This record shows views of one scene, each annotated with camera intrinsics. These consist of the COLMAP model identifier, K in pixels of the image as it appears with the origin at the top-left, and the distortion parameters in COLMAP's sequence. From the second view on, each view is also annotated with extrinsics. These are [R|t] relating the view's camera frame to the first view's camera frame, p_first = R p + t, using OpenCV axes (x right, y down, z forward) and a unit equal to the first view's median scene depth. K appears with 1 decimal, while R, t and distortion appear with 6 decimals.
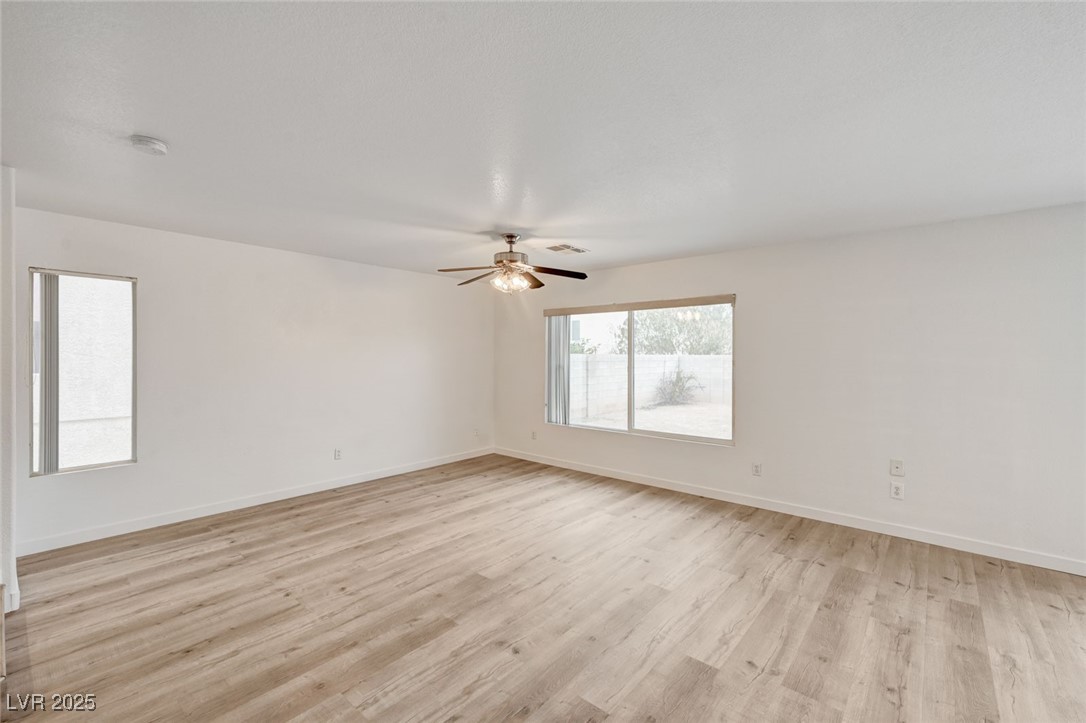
lens RADIAL K [[450.5, 0, 540.1], [0, 450.5, 361.7], [0, 0, 1]] dist [-0.003163, -0.000339]
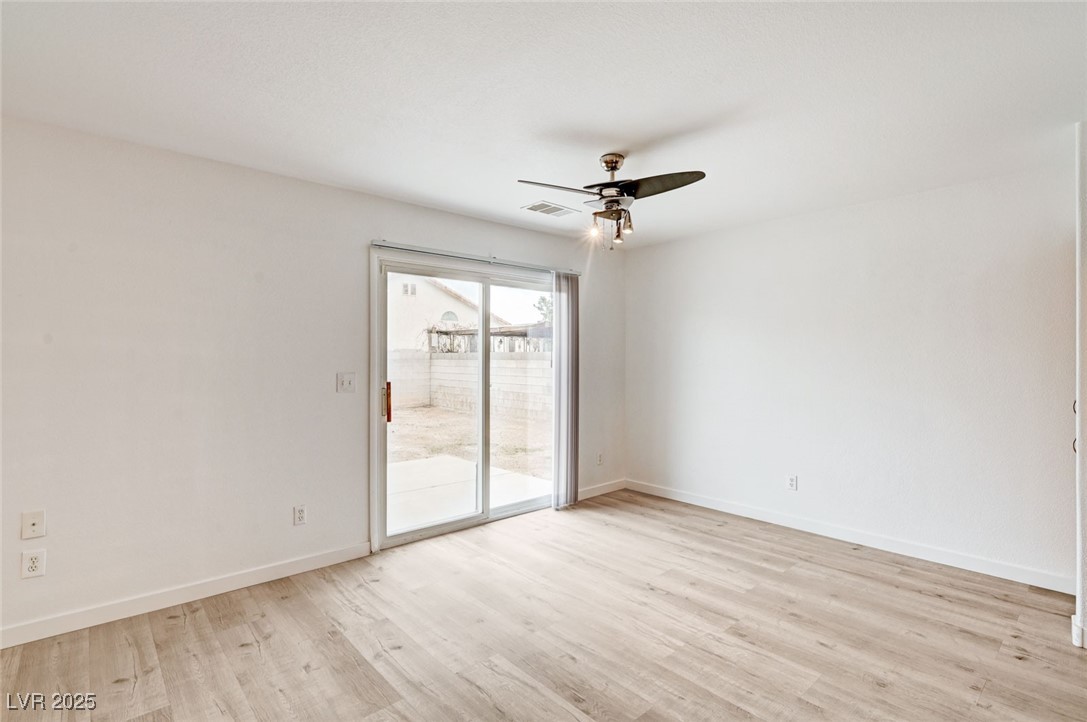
lens RADIAL K [[512.4, 0, 542.4], [0, 512.4, 357.6], [0, 0, 1]] dist [0.000755, -0.000147]
pose [[0.114449, 0.000093, 0.993429, 0.223351], [-0.003345, 0.999994, 0.000292, 0.010770], [-0.993423, -0.003356, 0.114449, 0.288089]]
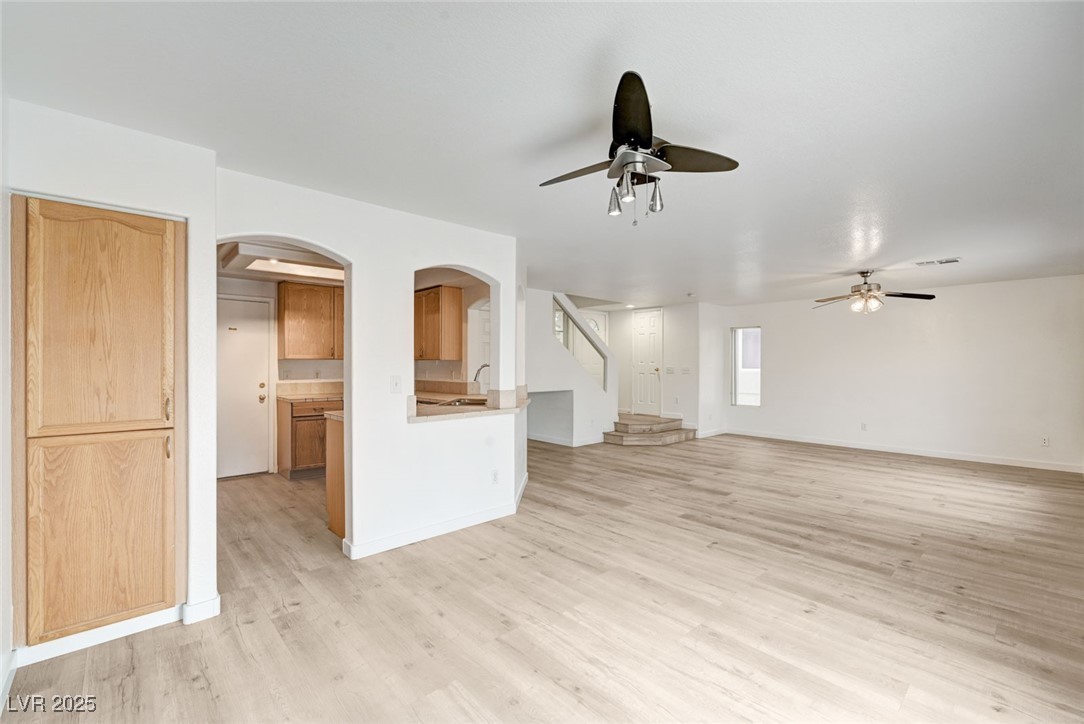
lens RADIAL K [[472.1, 0, 542.4], [0, 472.1, 363.8], [0, 0, 1]] dist [-0.000567, 0.000027]
pose [[-0.102563, -0.001347, -0.994726, 1.873649], [-0.002586, 0.999996, -0.001088, 0.012264], [0.994723, 0.002461, -0.102566, 0.207512]]
